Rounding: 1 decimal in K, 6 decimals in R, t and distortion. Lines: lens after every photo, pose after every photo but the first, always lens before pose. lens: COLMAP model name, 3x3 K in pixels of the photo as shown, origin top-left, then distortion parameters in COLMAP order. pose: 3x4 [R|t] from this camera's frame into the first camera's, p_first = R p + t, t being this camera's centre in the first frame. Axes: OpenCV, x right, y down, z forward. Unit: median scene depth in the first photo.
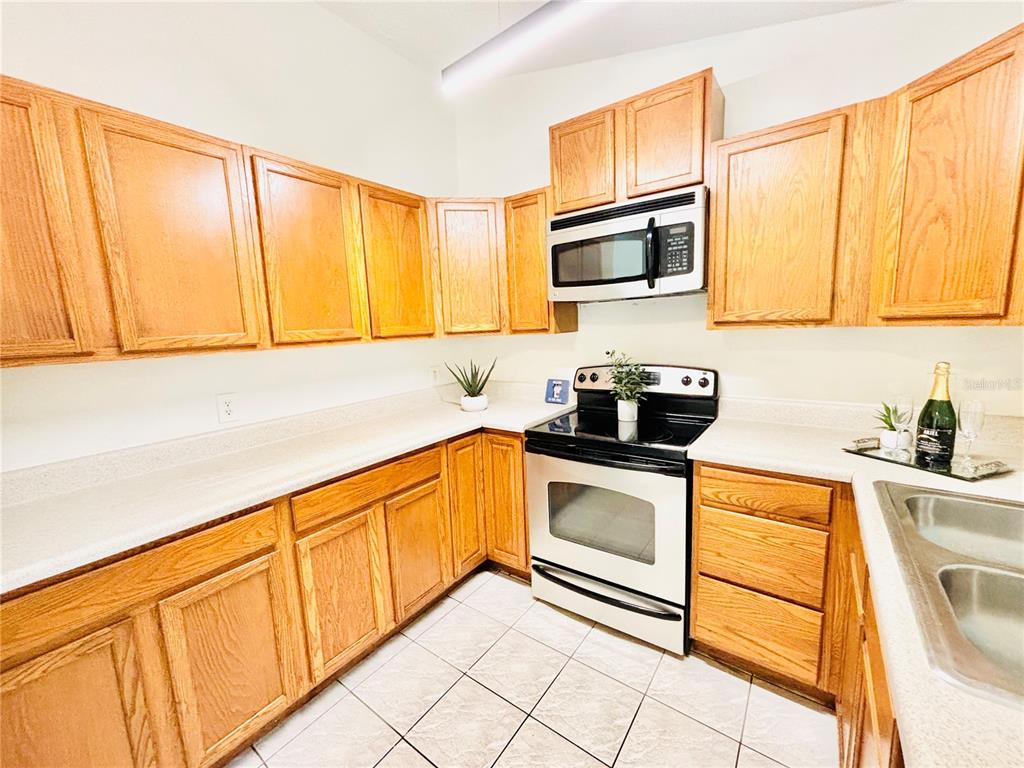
lens RADIAL K [[411.6, 0, 505.9], [0, 411.6, 382.5], [0, 0, 1]] dist [-0.004391, -0.001729]
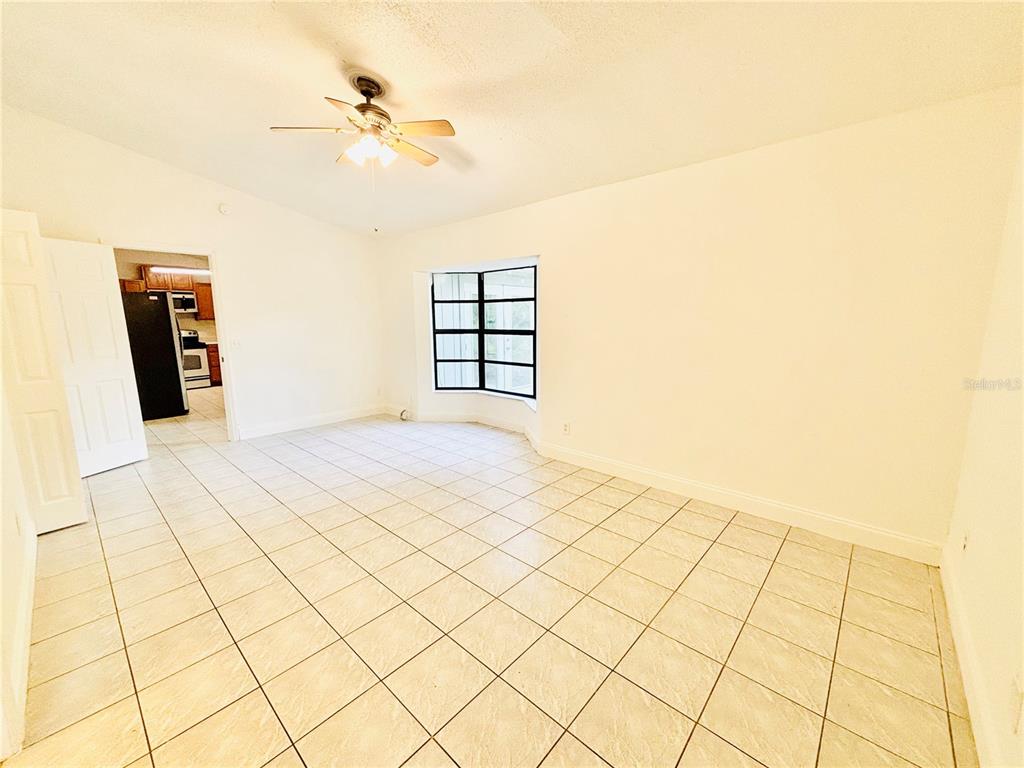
lens RADIAL K [[411.6, 0, 510.0], [0, 411.6, 385.3], [0, 0, 1]] dist [-0.004391, -0.001729]
pose [[0.091612, -0.124060, 0.988037, -3.979270], [0.146867, 0.983041, 0.109815, 0.619778], [-0.984905, 0.135050, 0.108279, -2.975935]]
